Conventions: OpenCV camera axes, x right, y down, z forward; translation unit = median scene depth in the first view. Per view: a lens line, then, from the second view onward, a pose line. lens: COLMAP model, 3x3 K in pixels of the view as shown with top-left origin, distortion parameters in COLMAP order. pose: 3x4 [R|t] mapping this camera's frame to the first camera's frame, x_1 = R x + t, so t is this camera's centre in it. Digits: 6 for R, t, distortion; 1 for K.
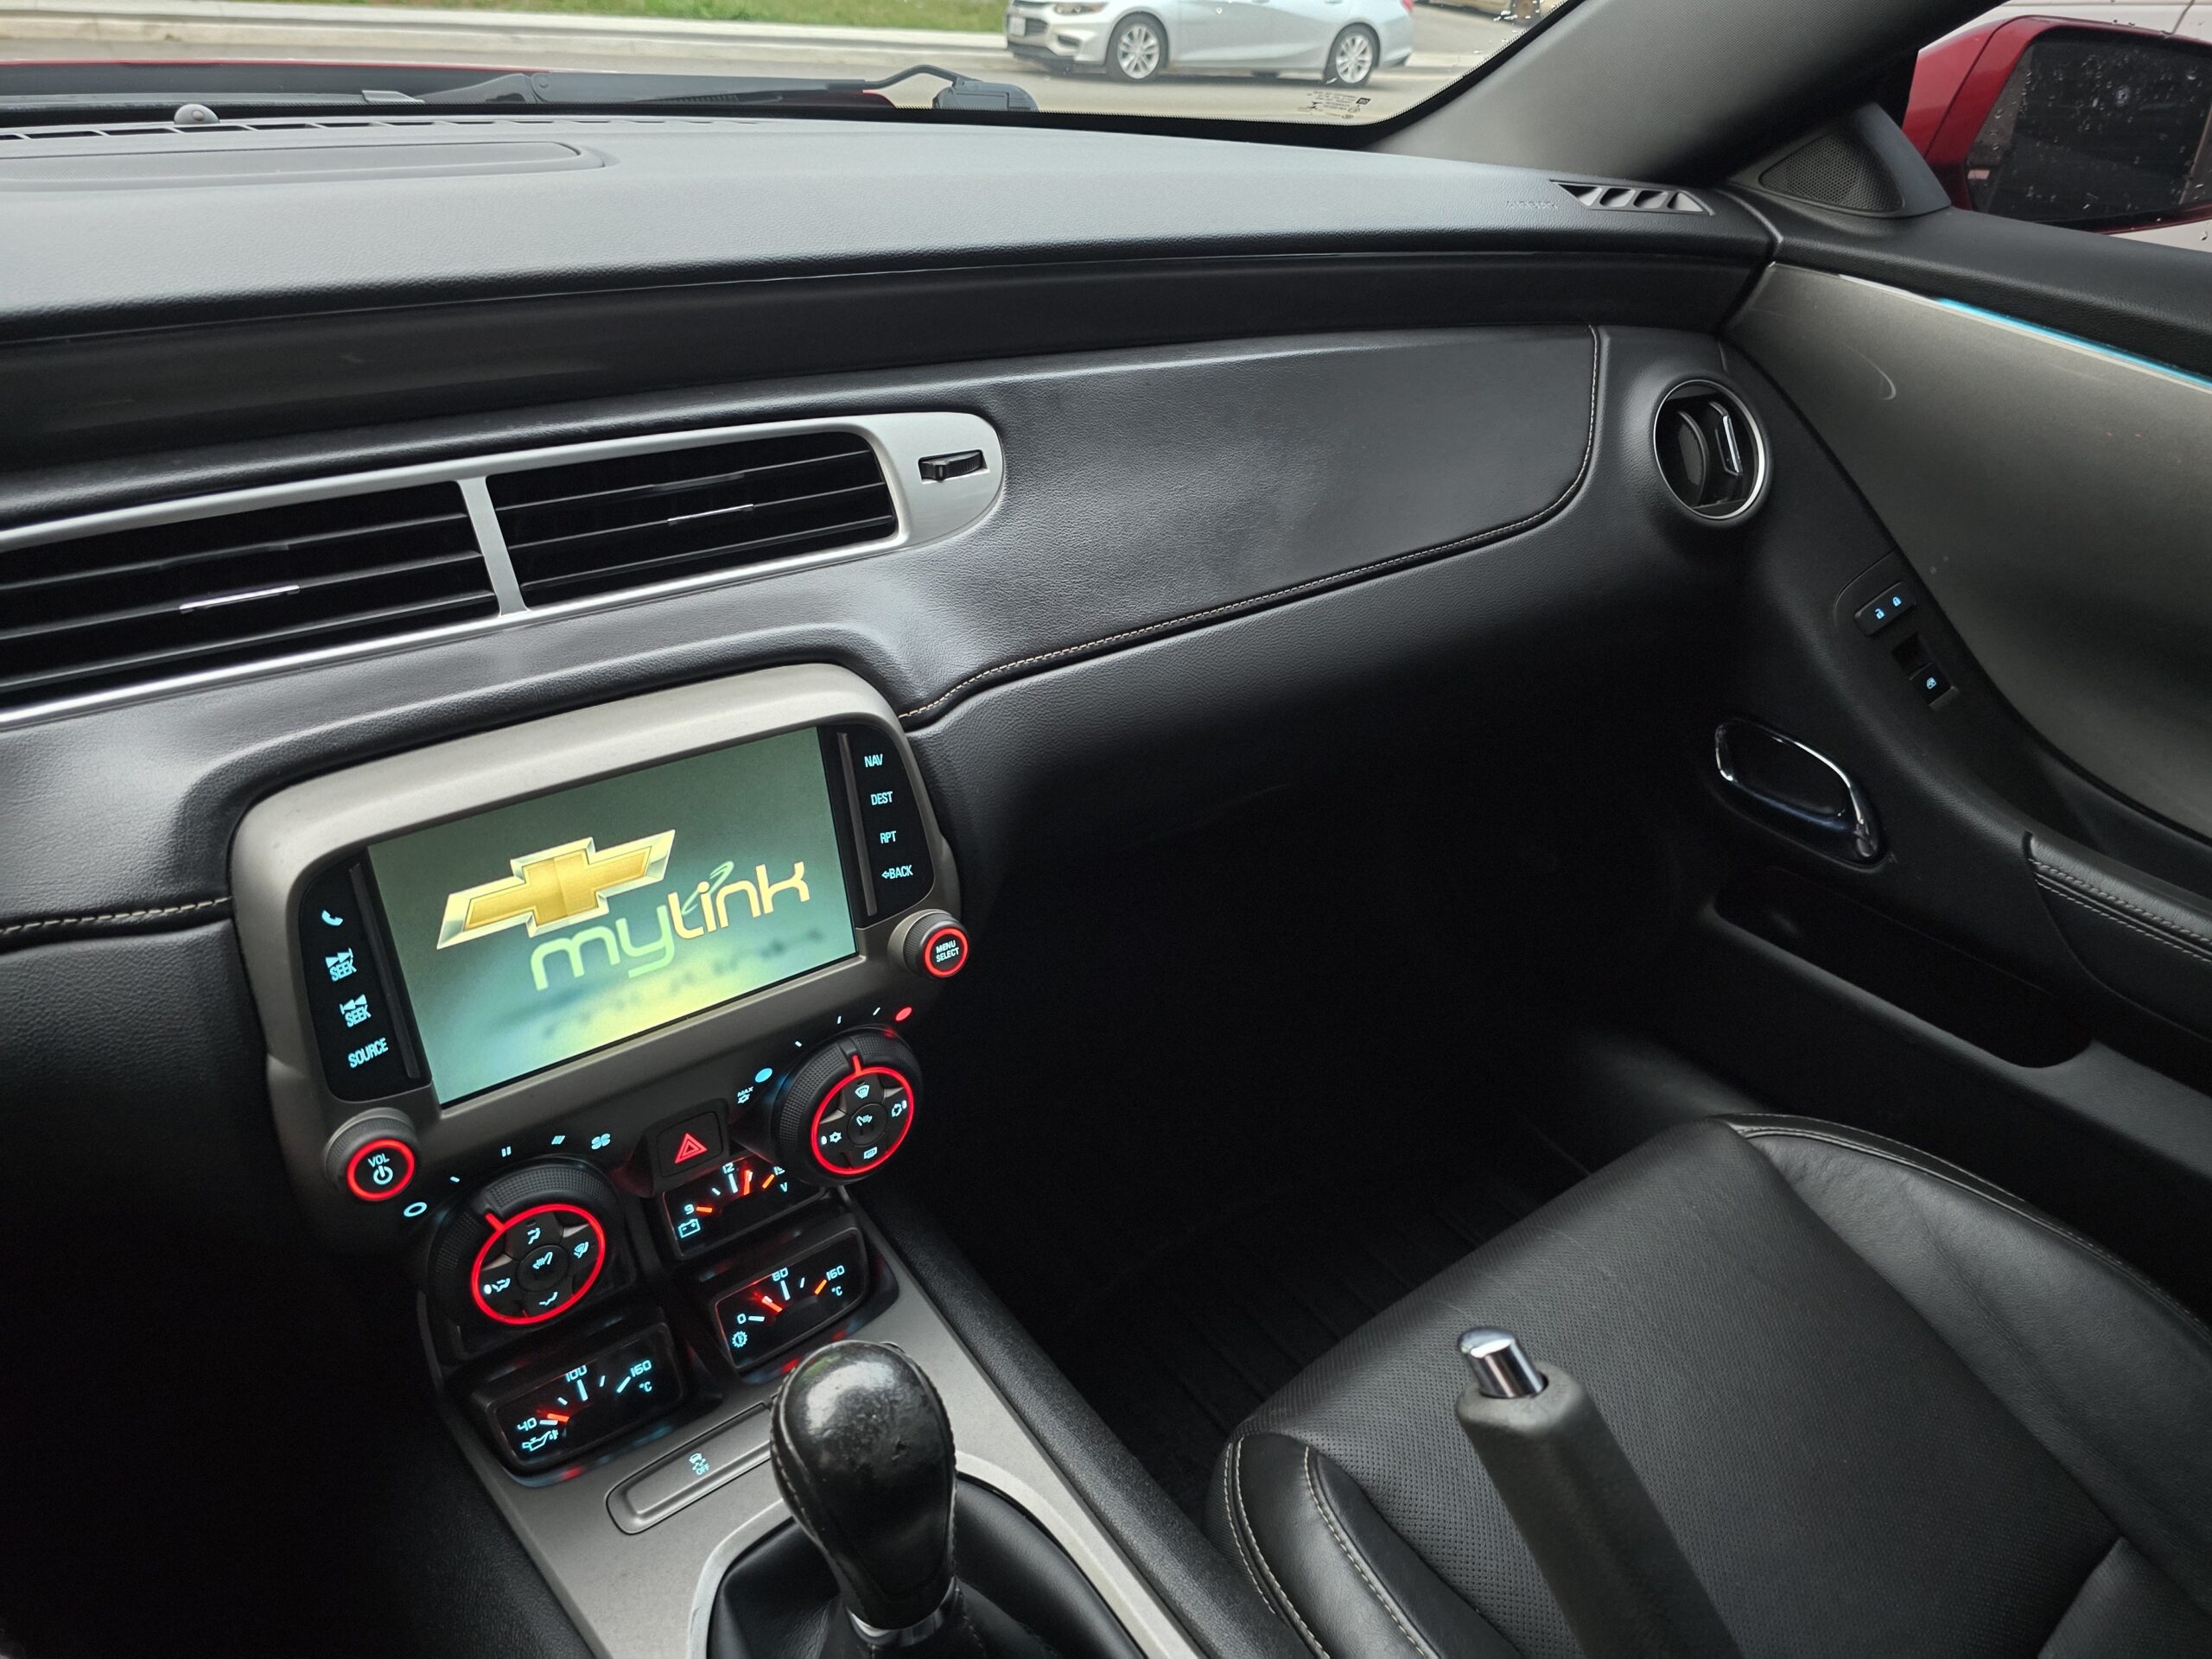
lens RADIAL K [[1484.1, 0, 1108.8], [0, 1484.1, 838.4], [0, 0, 1]] dist [0.032135, -0.039988]
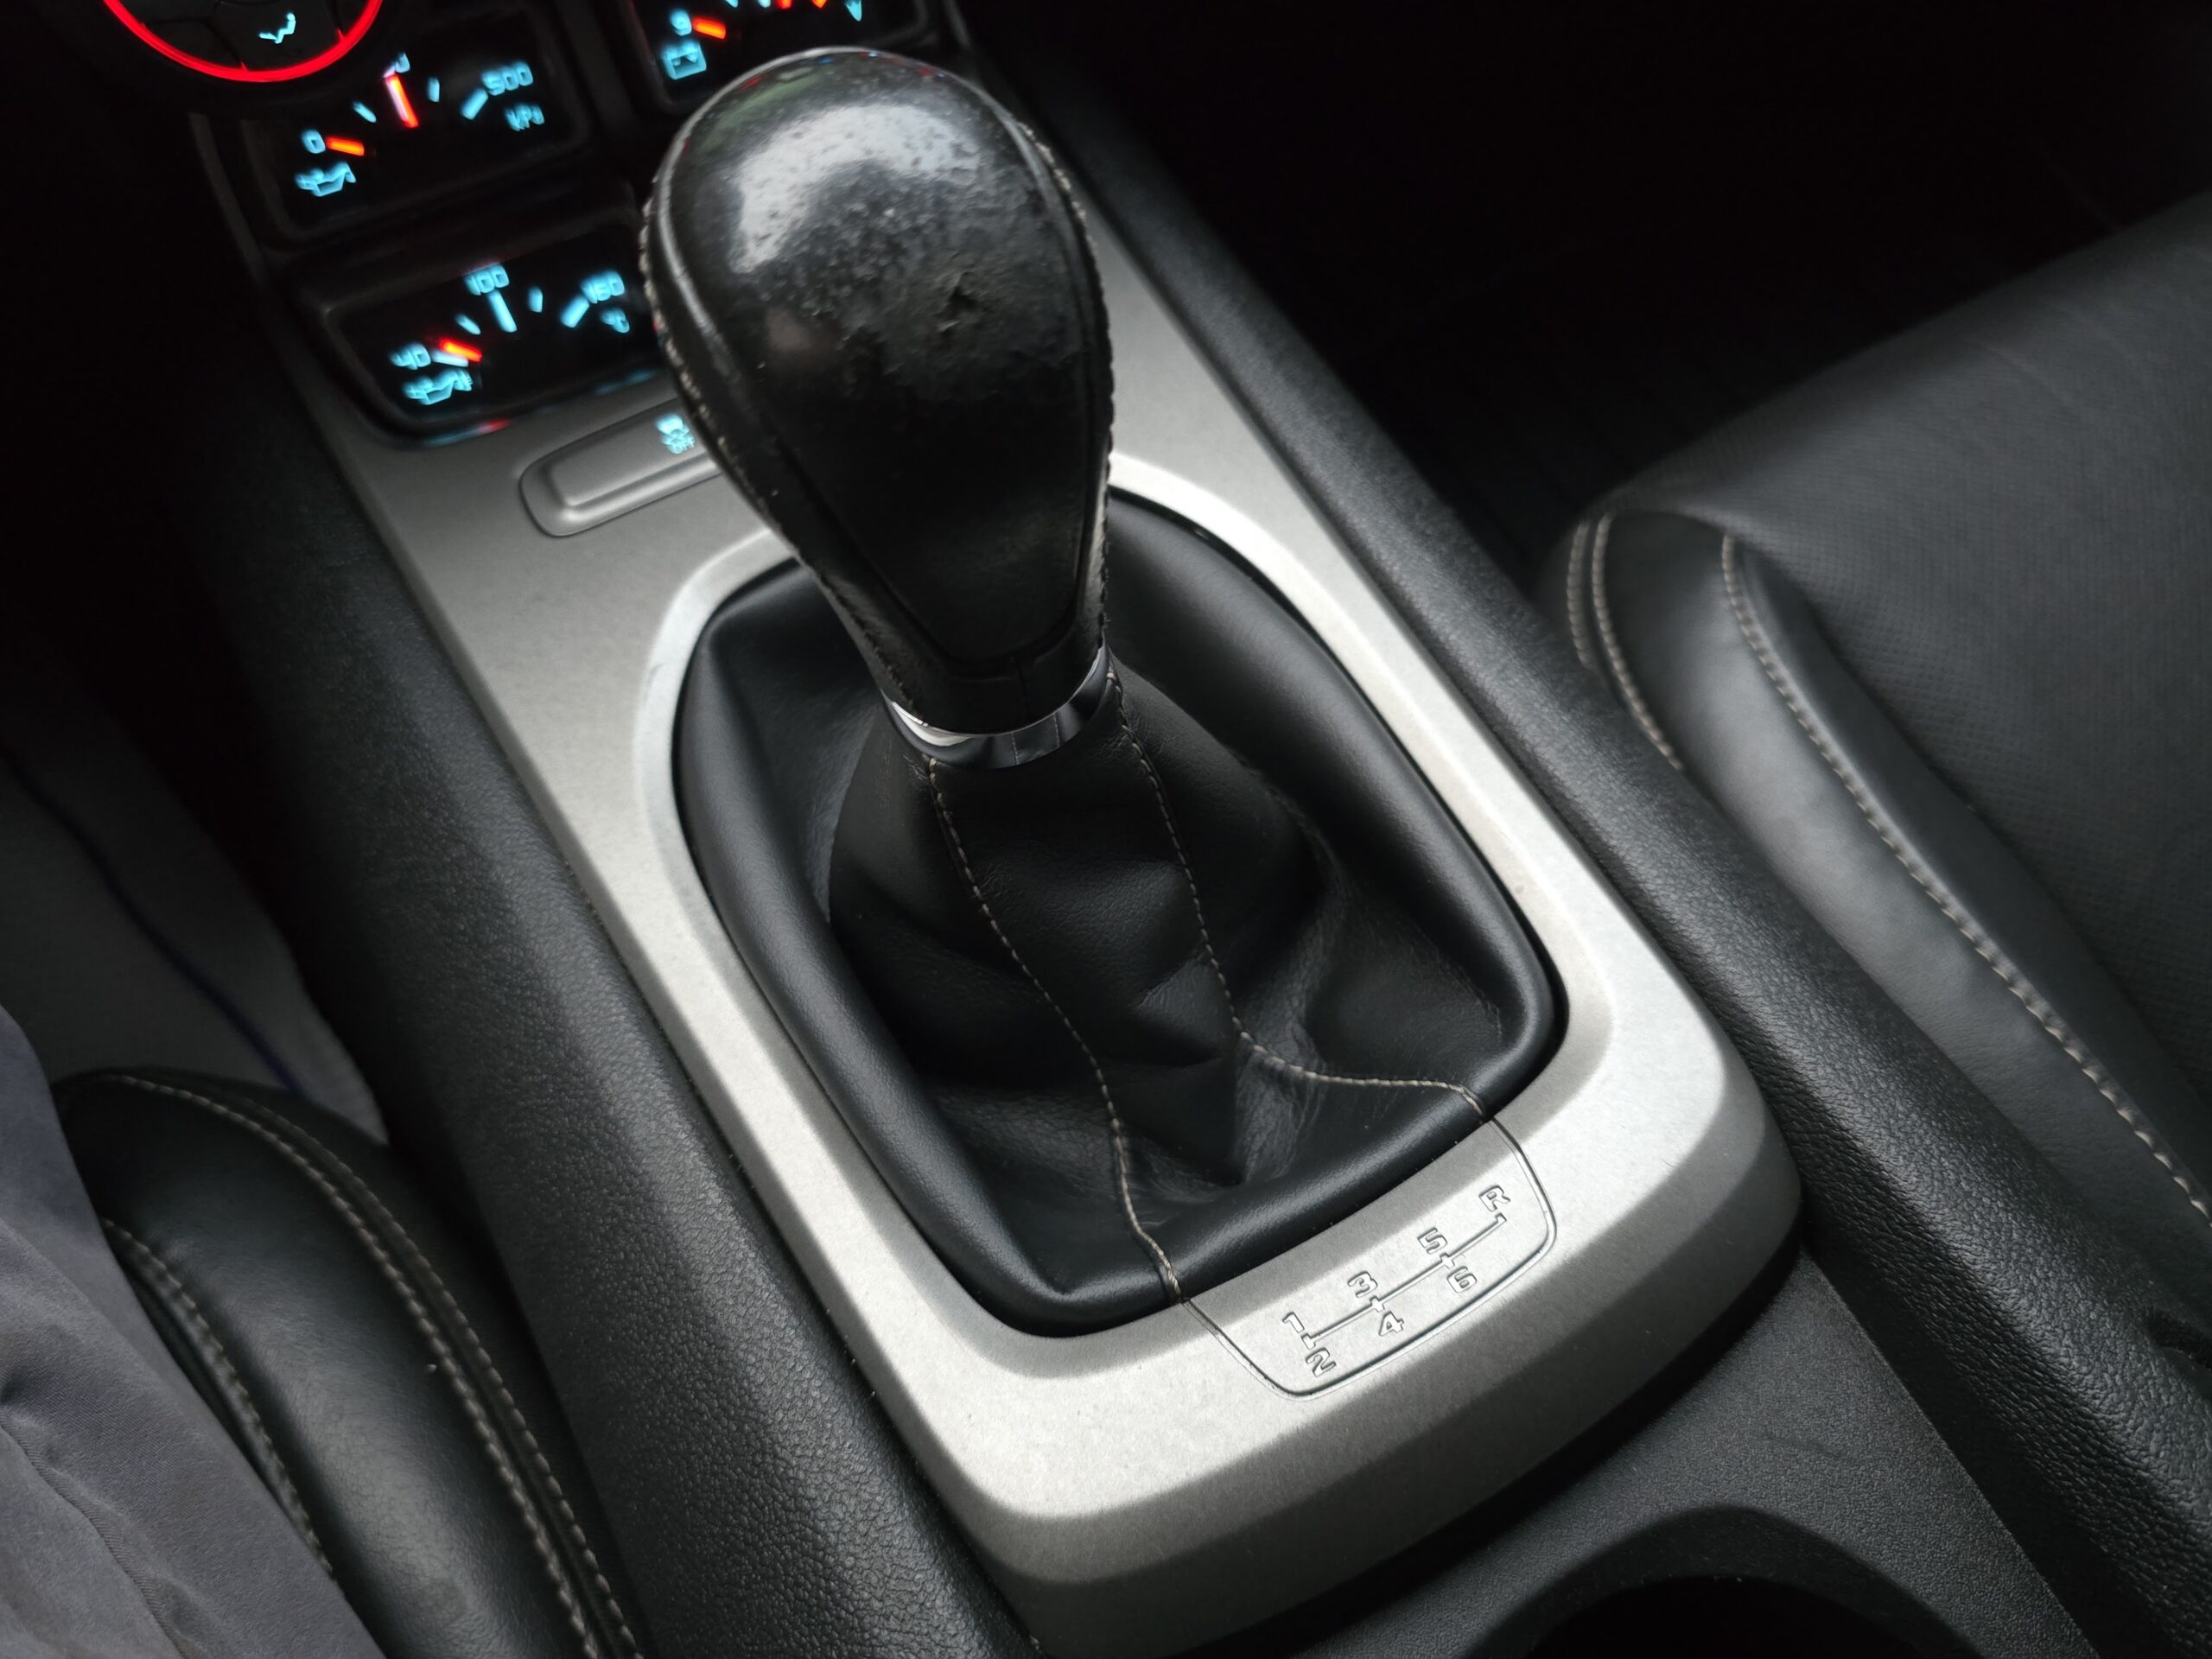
lens RADIAL K [[1540.7, 0, 1101.6], [0, 1540.7, 813.3], [0, 0, 1]] dist [0.001430, -0.003100]
pose [[0.987204, 0.110330, -0.115135, -0.035838], [-0.036684, 0.859773, 0.509357, 0.244235], [0.155188, -0.498615, 0.852819, 0.467869]]
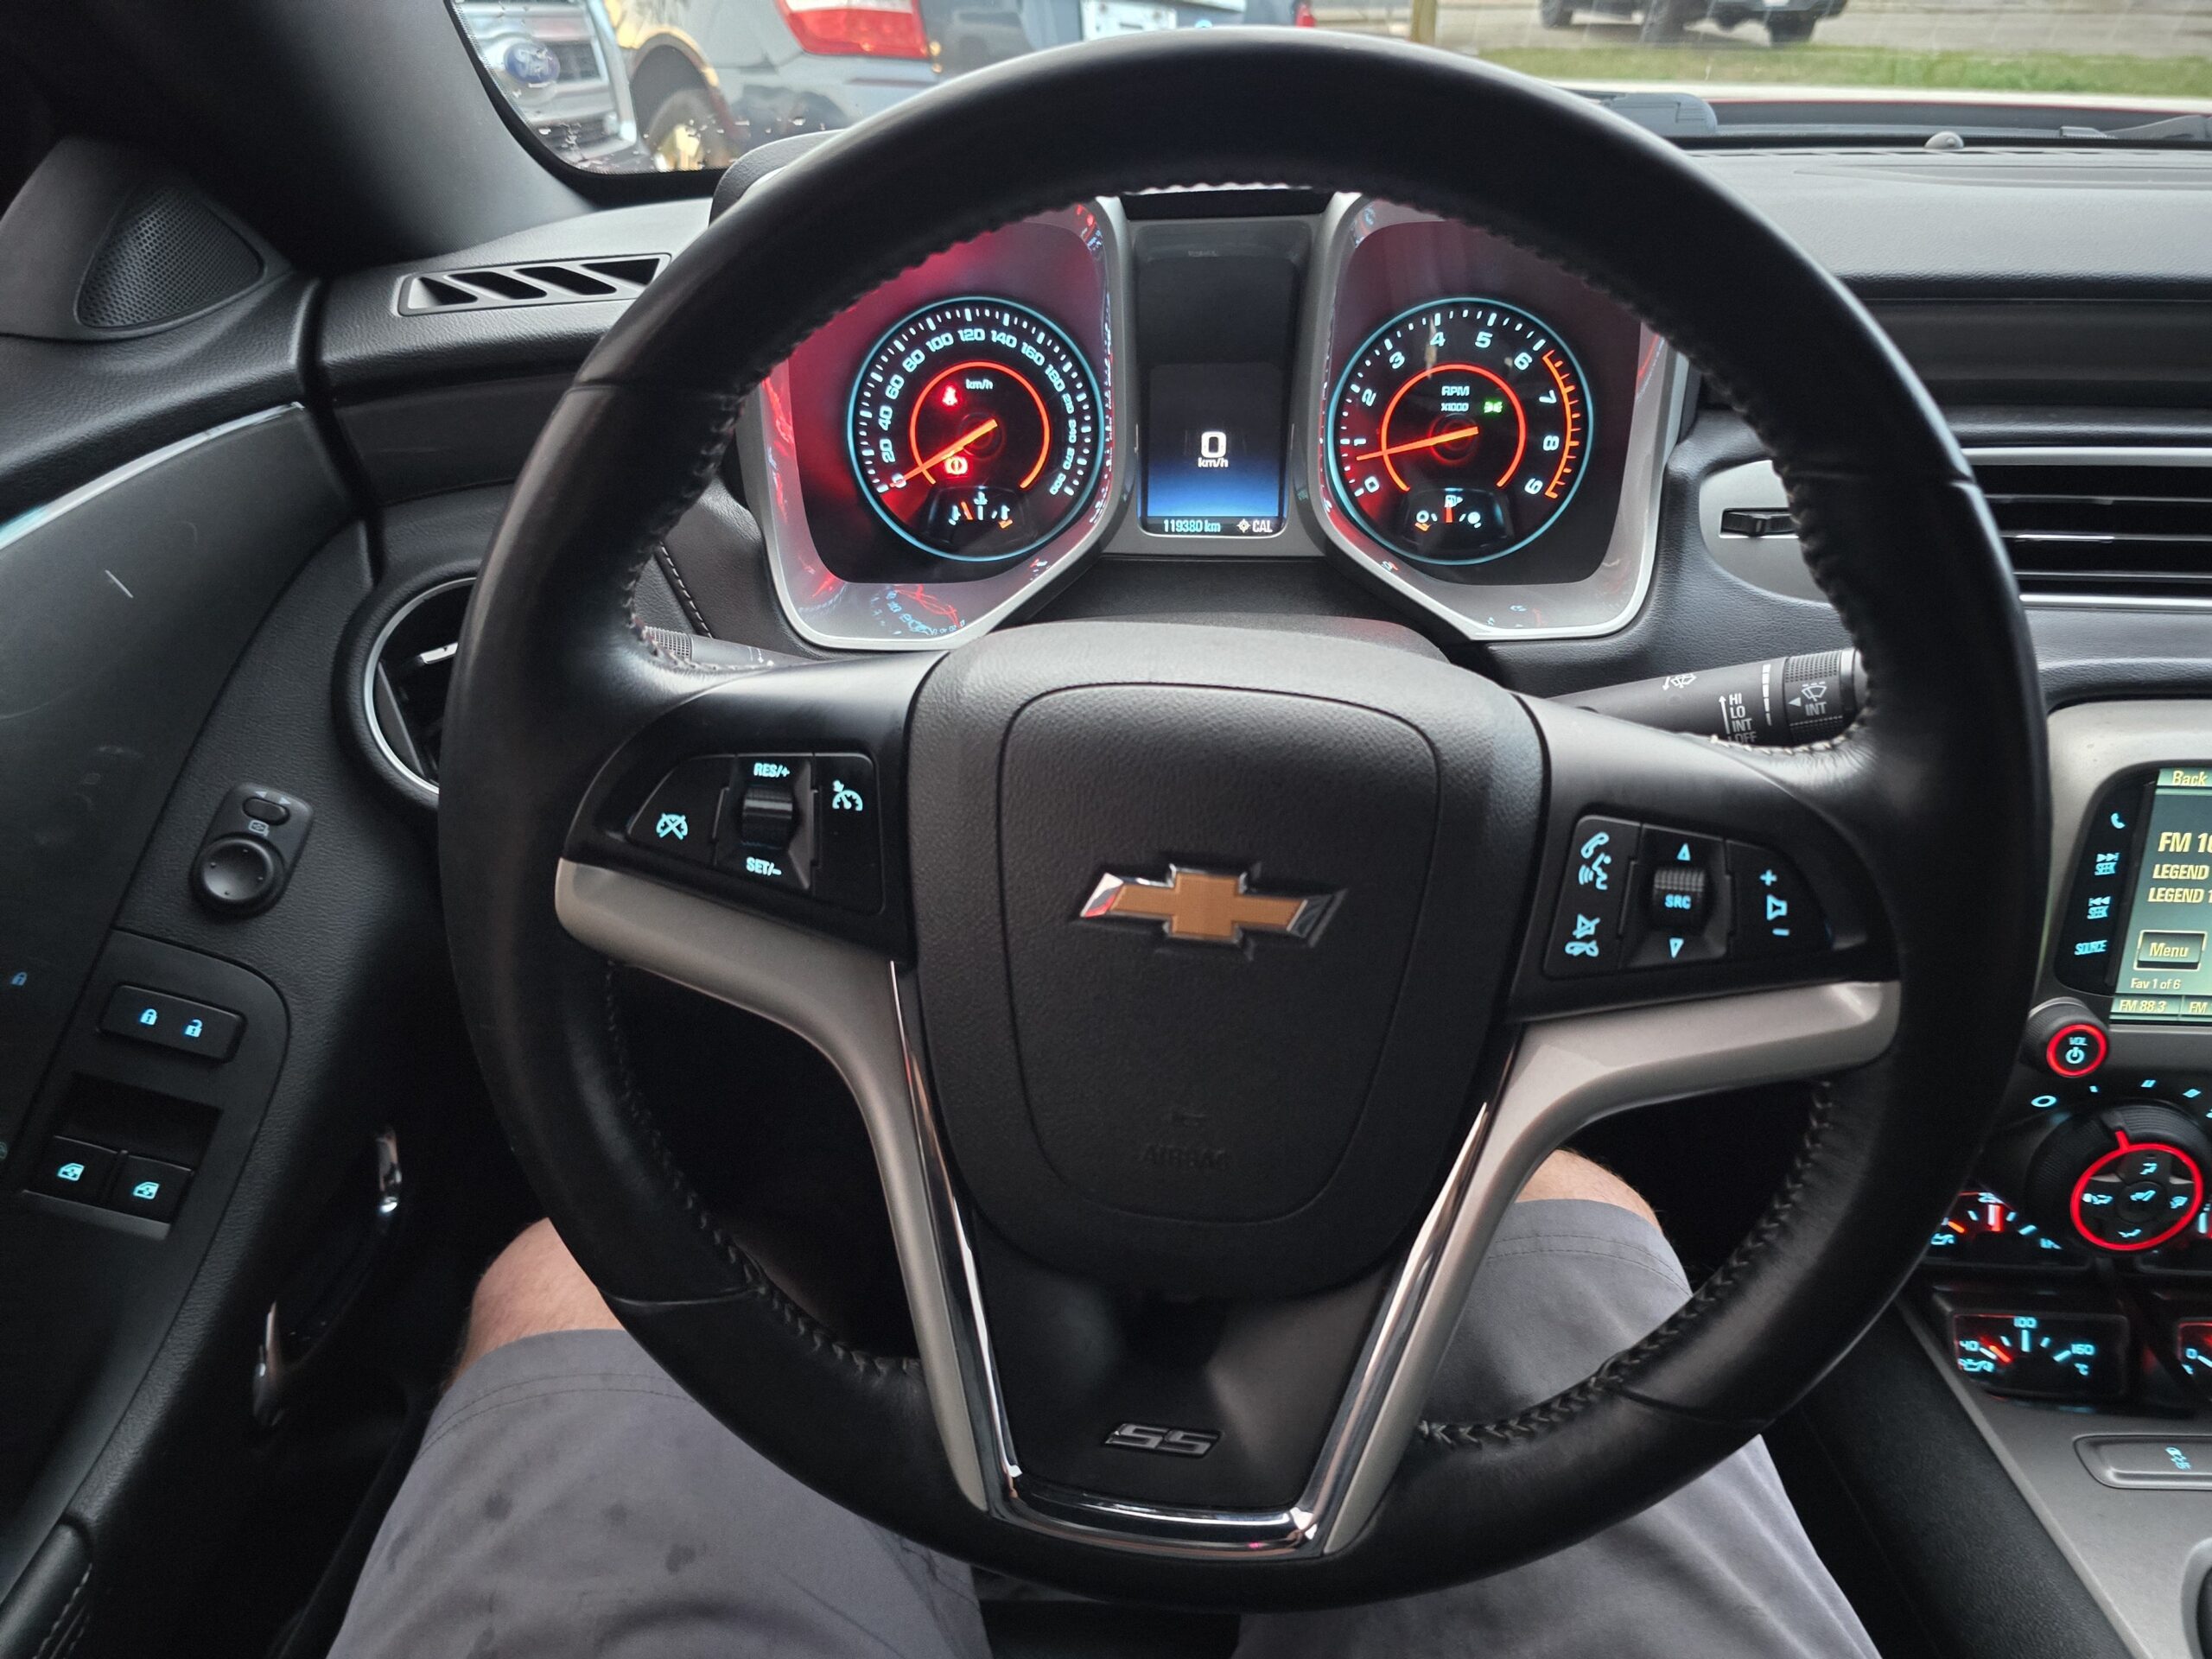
lens RADIAL K [[1484.1, 0, 1095.9], [0, 1484.1, 845.5], [0, 0, 1]] dist [0.032135, -0.039988]
pose [[0.749117, 0.275715, -0.602333, -0.334581], [-0.298402, 0.952241, 0.064764, 0.182943], [0.591422, 0.131221, 0.795614, -0.275222]]
